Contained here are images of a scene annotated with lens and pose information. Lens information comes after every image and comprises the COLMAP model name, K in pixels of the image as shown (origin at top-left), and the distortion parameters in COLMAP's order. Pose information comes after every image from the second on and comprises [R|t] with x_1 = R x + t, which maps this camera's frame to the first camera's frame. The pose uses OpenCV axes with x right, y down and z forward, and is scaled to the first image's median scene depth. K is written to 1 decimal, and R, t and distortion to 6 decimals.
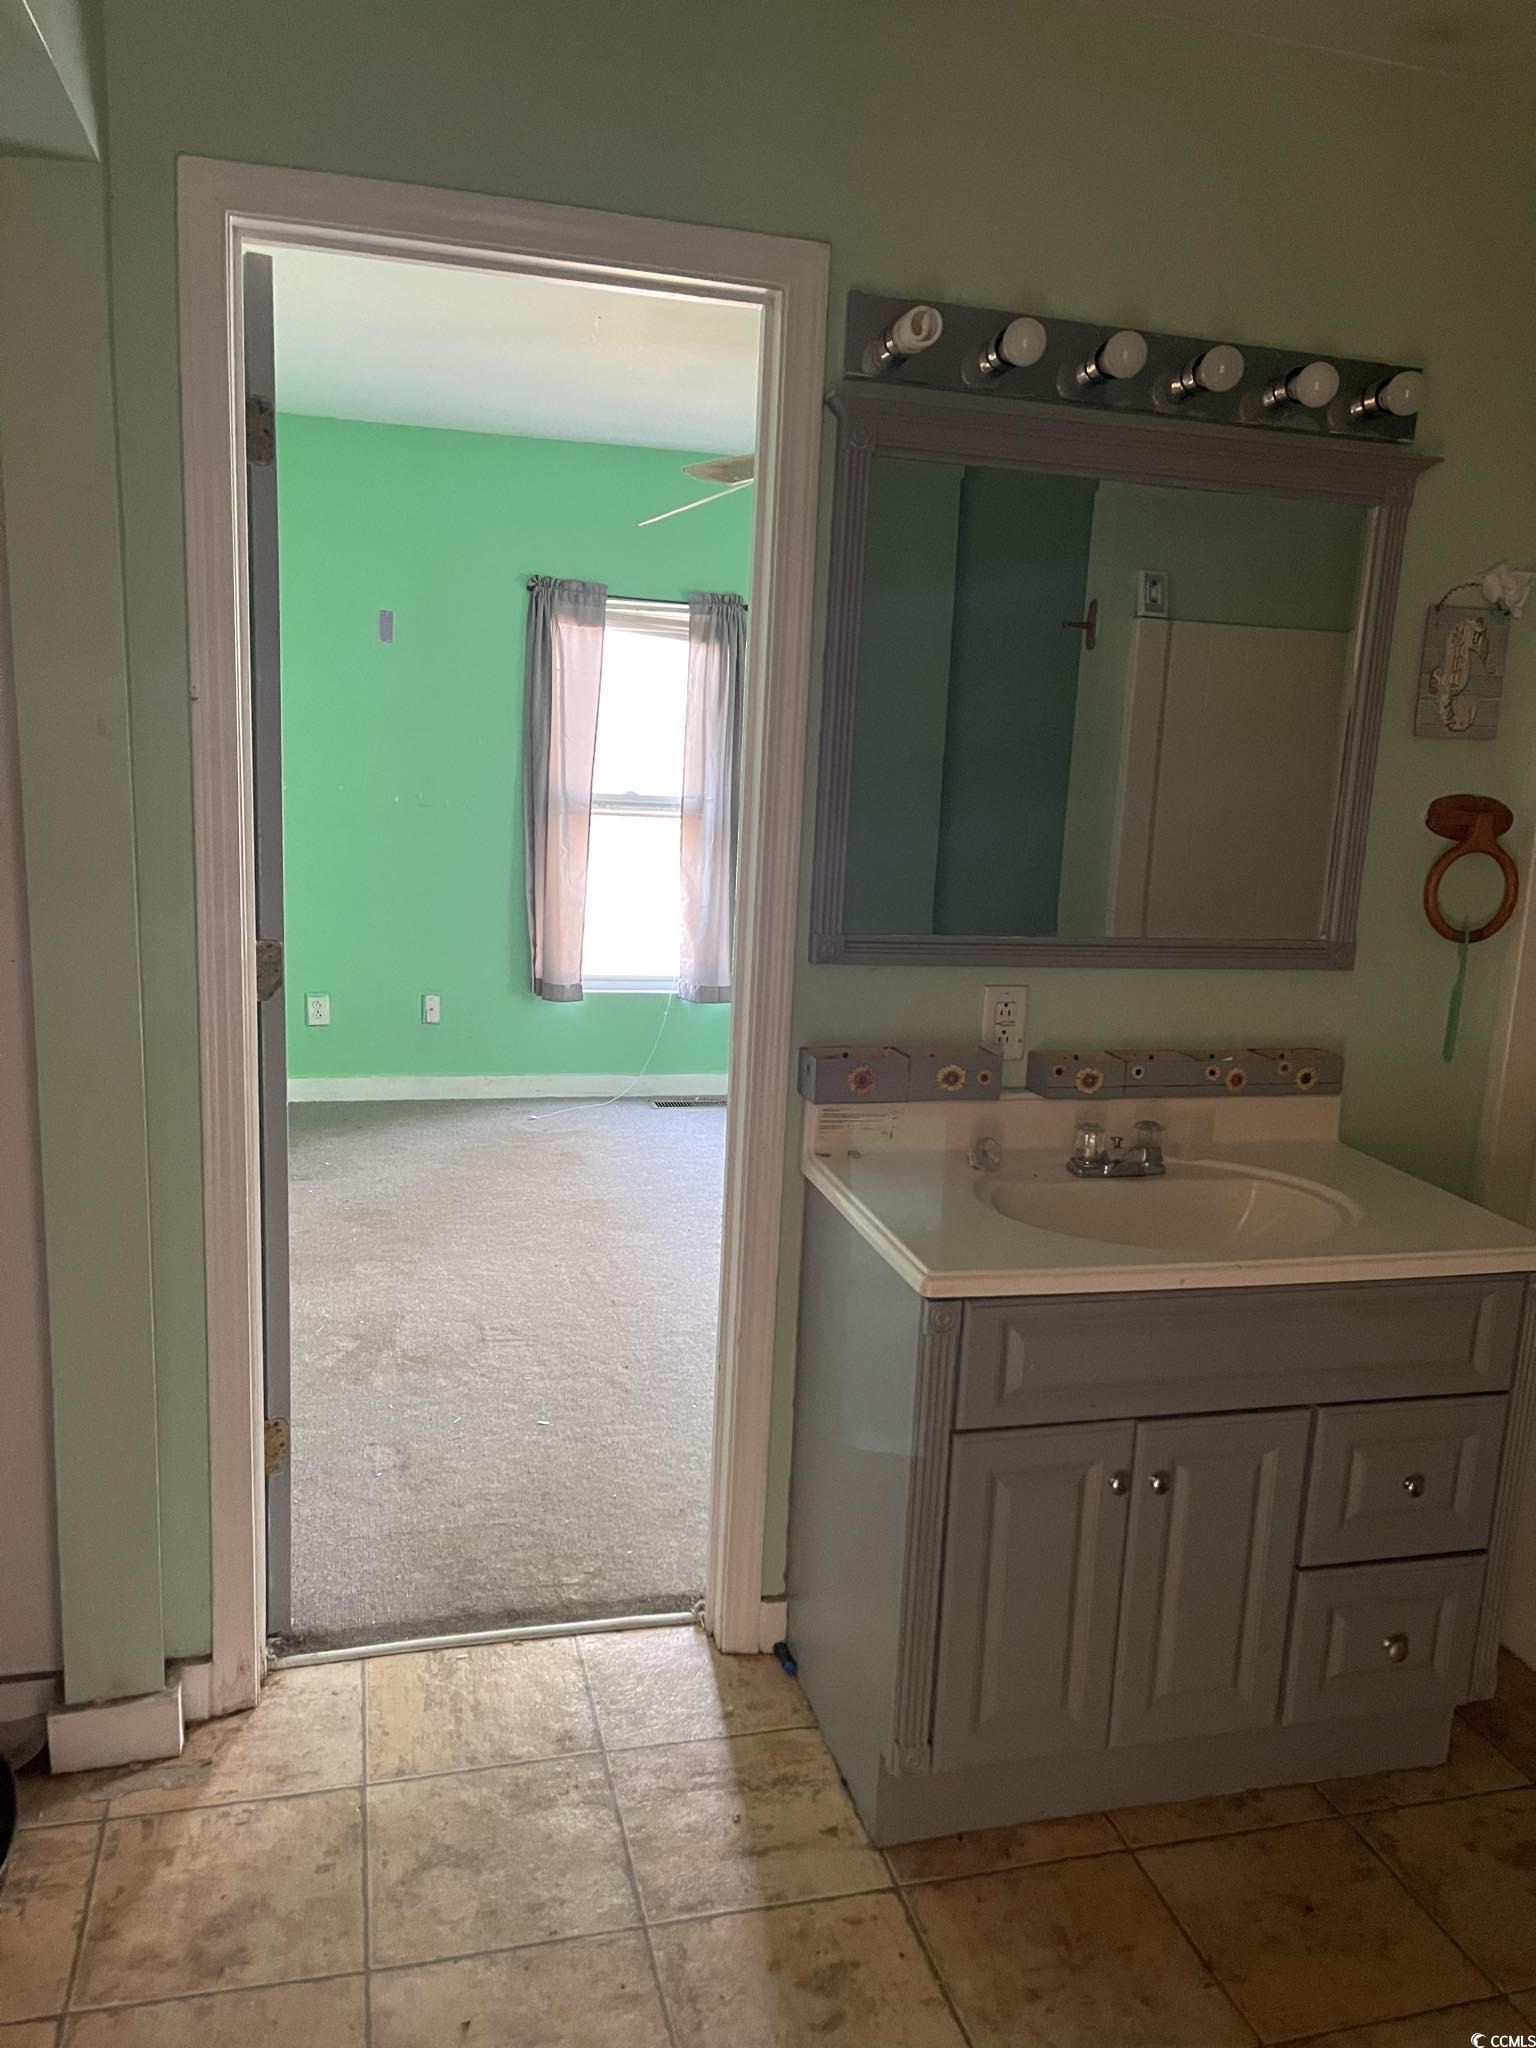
lens RADIAL K [[1537.4, 0, 779.0], [0, 1537.4, 1025.6], [0, 0, 1]] dist [0.041919, -0.068698]
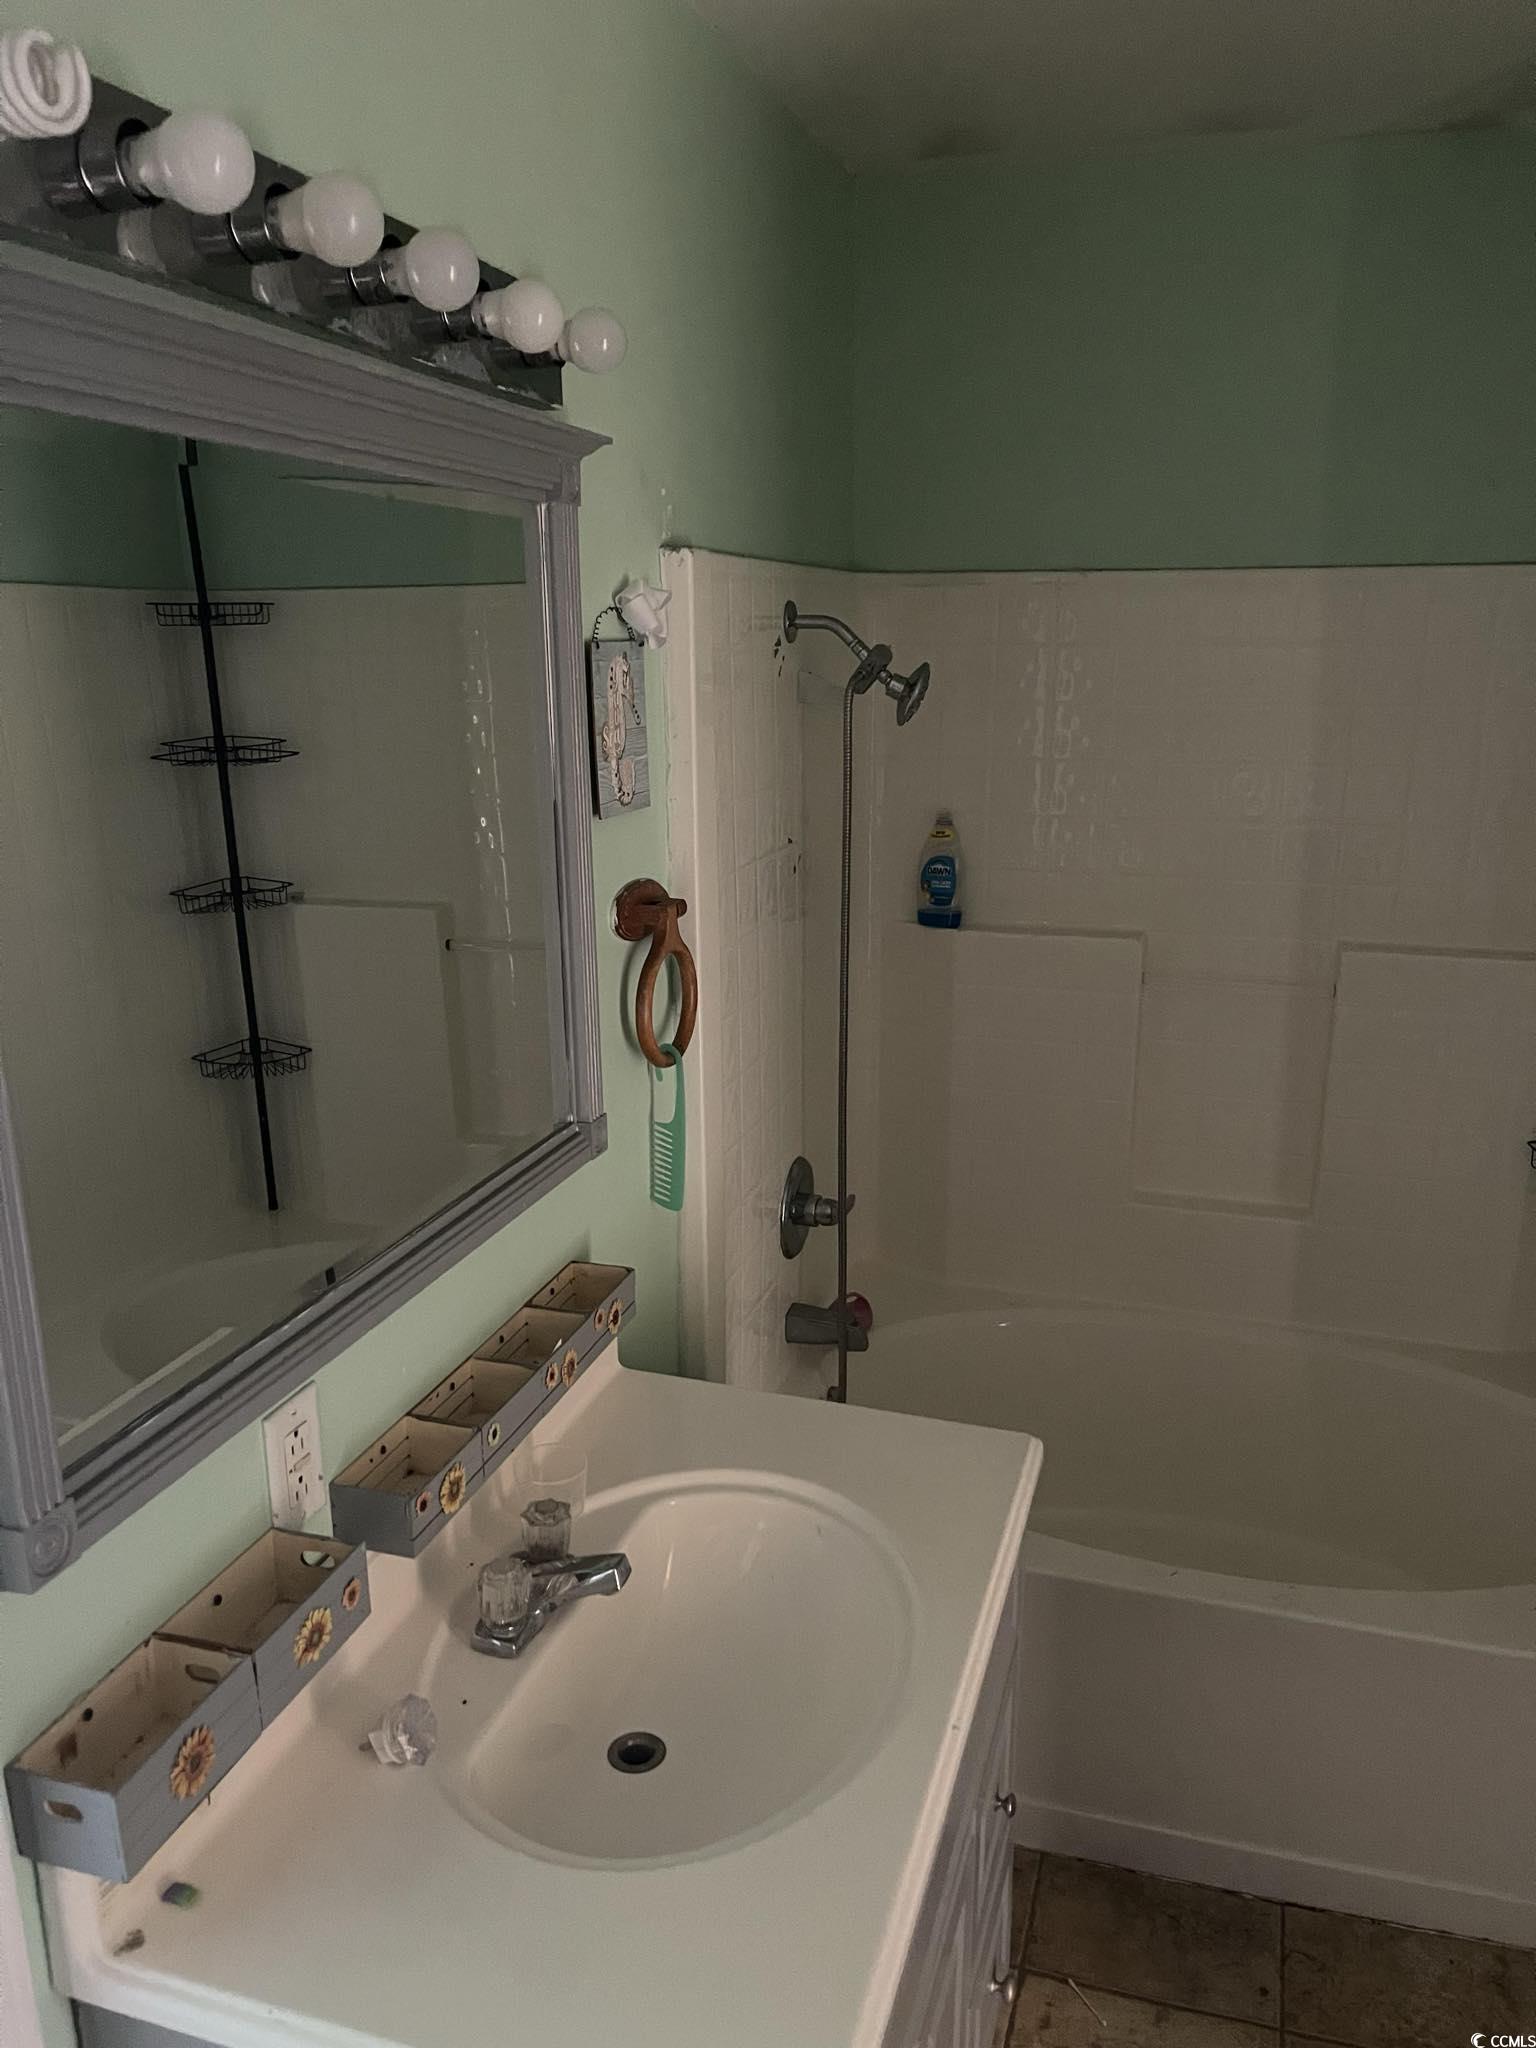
lens RADIAL K [[1537.4, 0, 773.1], [0, 1537.4, 1020.2], [0, 0, 1]] dist [0.041919, -0.068698]
pose [[0.531741, -0.250759, 0.808932, -0.178421], [0.186823, 0.966362, 0.176755, -0.236042], [-0.826044, 0.057140, 0.560702, 0.596994]]
